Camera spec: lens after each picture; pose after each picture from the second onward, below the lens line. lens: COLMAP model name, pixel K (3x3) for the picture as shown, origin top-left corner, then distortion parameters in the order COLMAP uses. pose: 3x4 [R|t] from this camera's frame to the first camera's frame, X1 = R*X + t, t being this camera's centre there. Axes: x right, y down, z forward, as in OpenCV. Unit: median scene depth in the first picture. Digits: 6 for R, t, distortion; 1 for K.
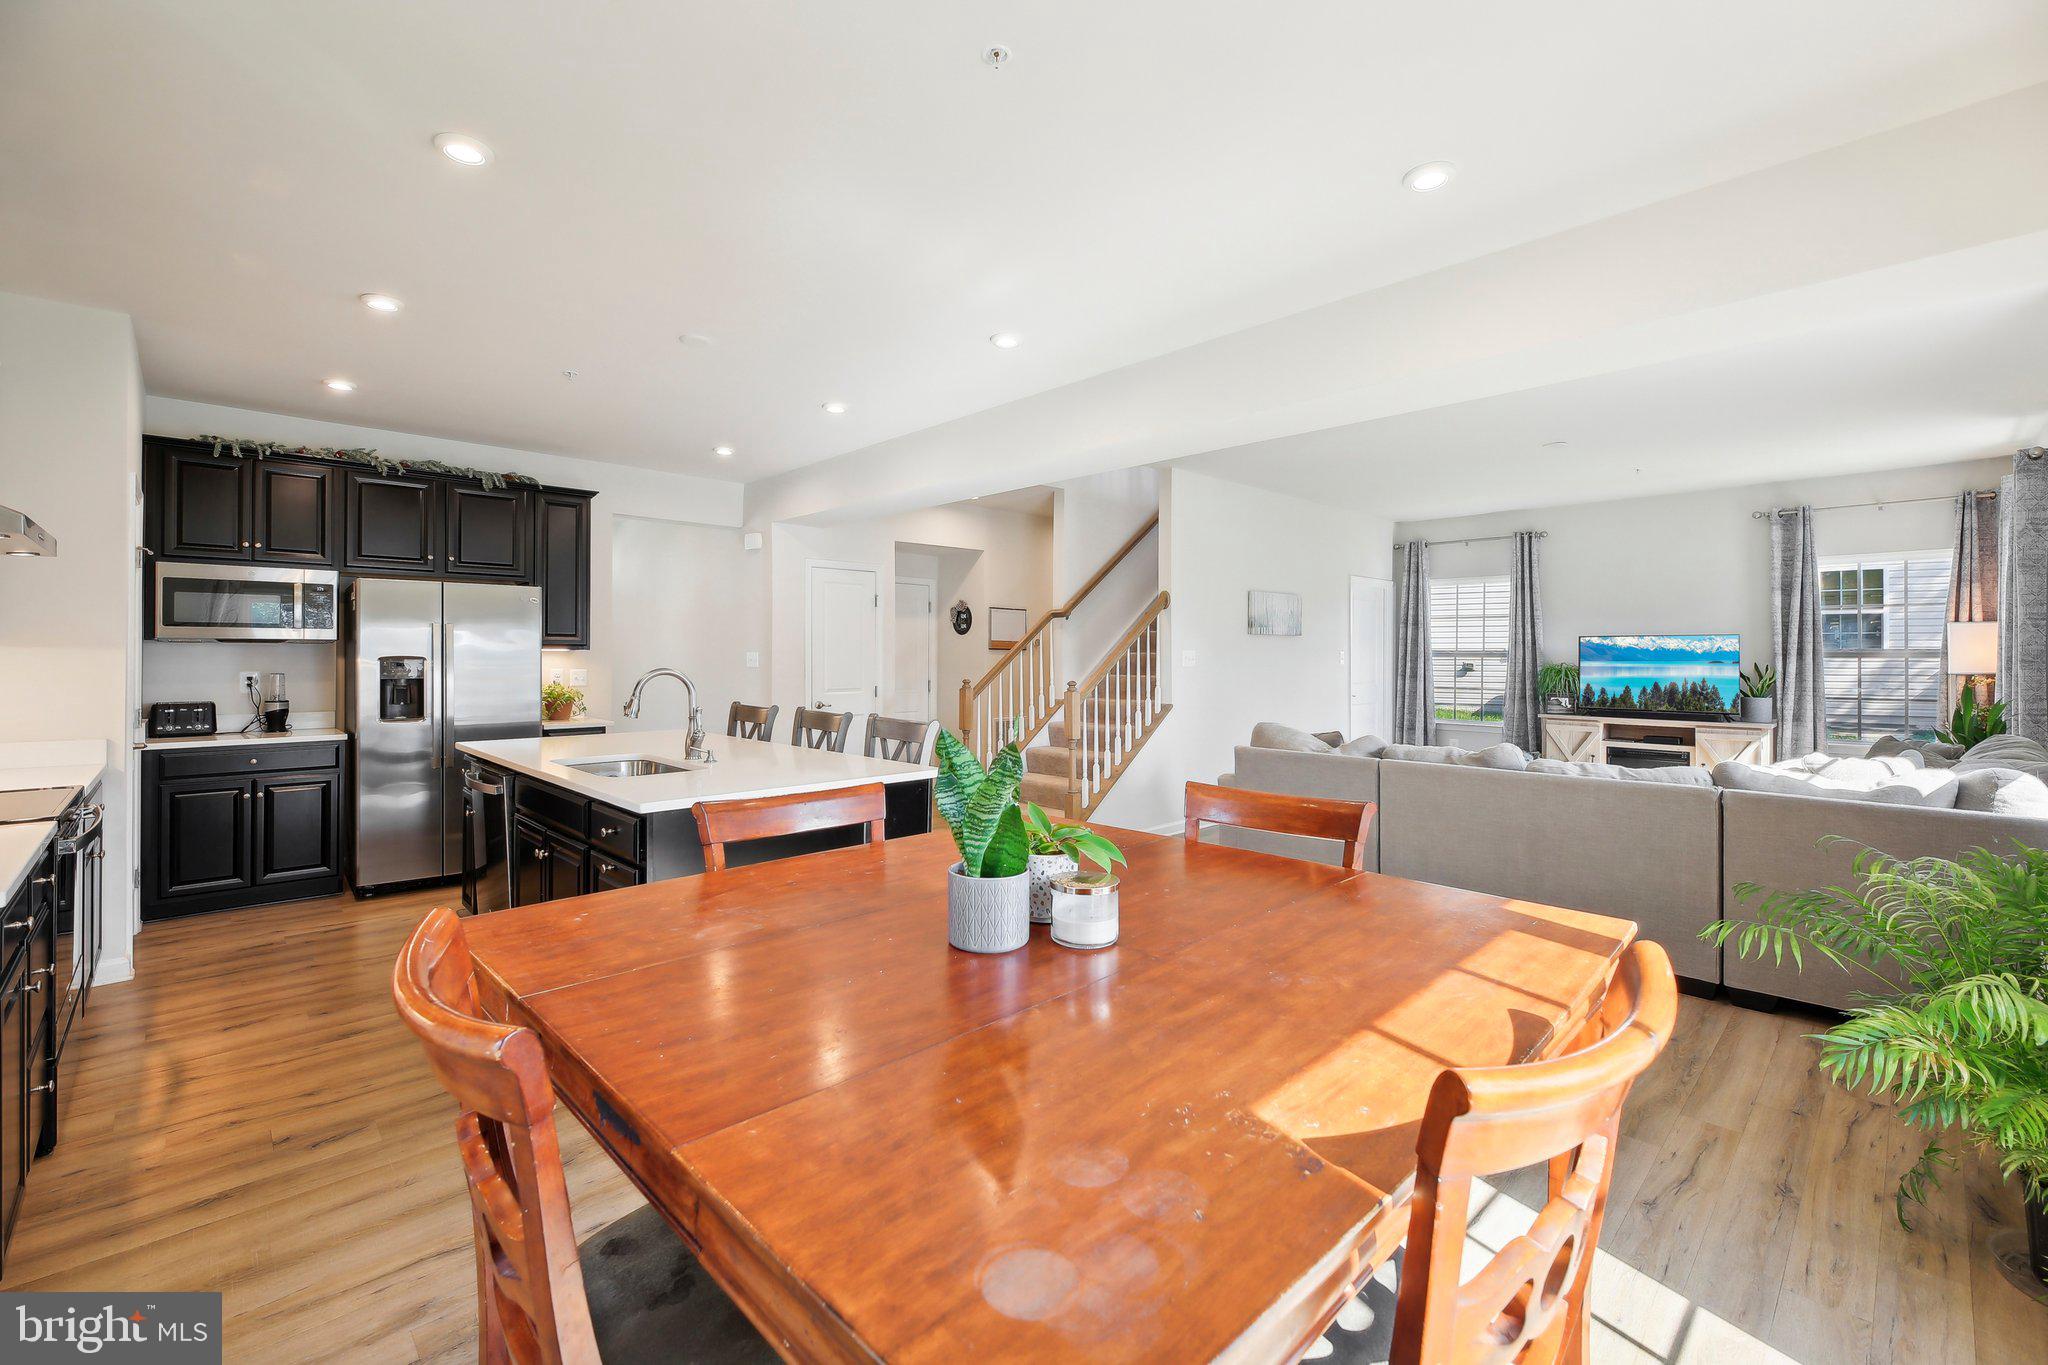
lens RADIAL K [[863.2, 0, 1033.1], [0, 863.2, 663.6], [0, 0, 1]] dist [-0.002064, -0.000534]
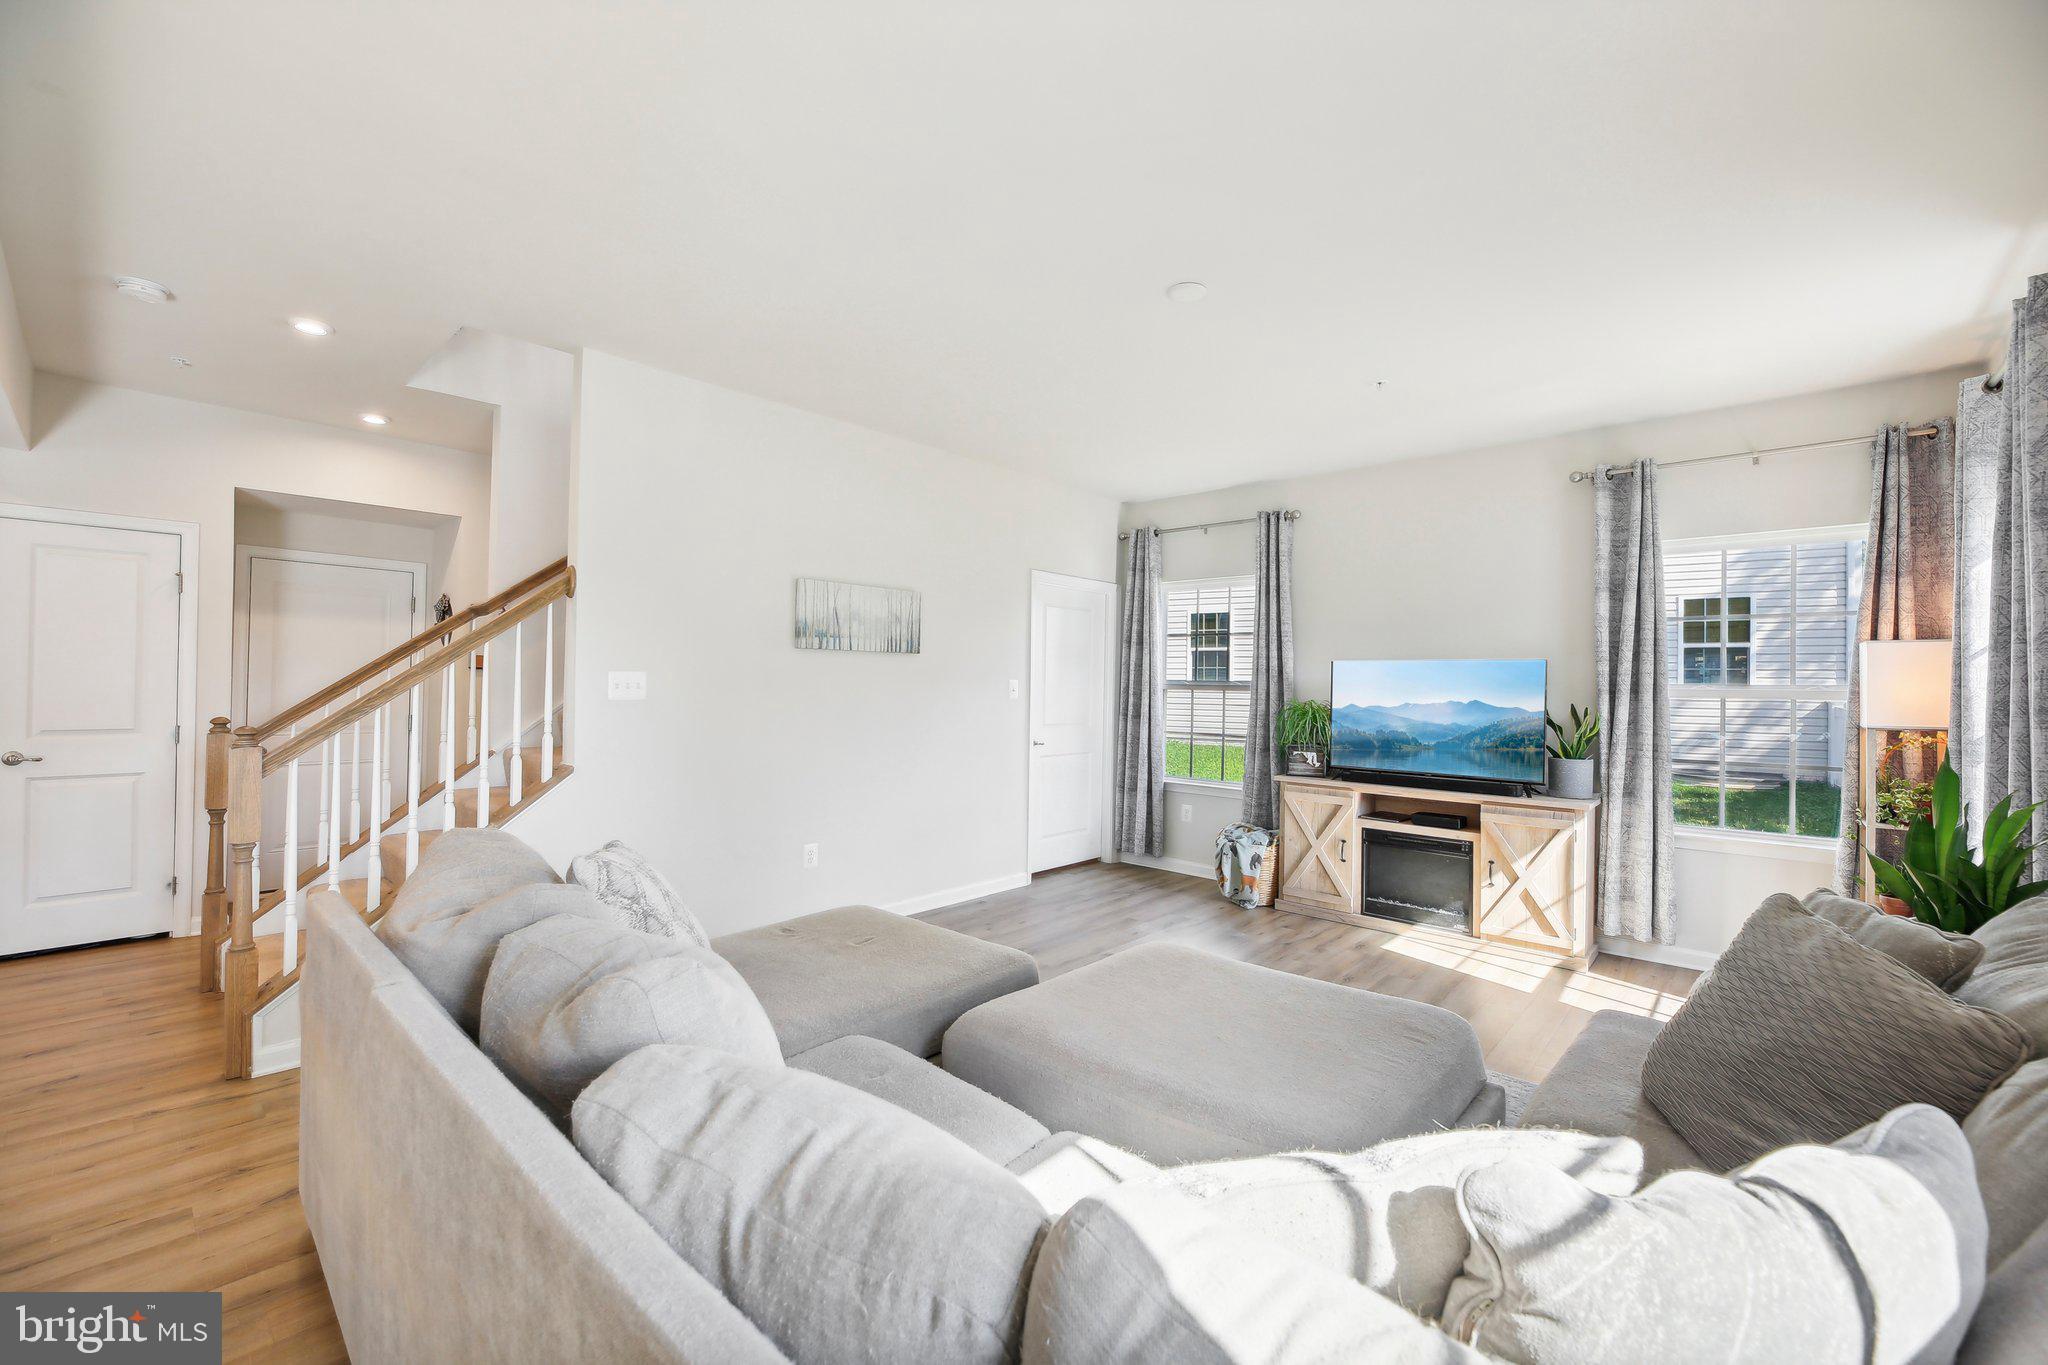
lens RADIAL K [[850.1, 0, 1021.8], [0, 850.1, 691.0], [0, 0, 1]] dist [0.002438, -0.002030]
pose [[0.996567, 0.013089, 0.081745, 0.375131], [-0.012901, 0.999913, -0.002828, -0.003753], [-0.081774, 0.001764, 0.996649, 0.397027]]
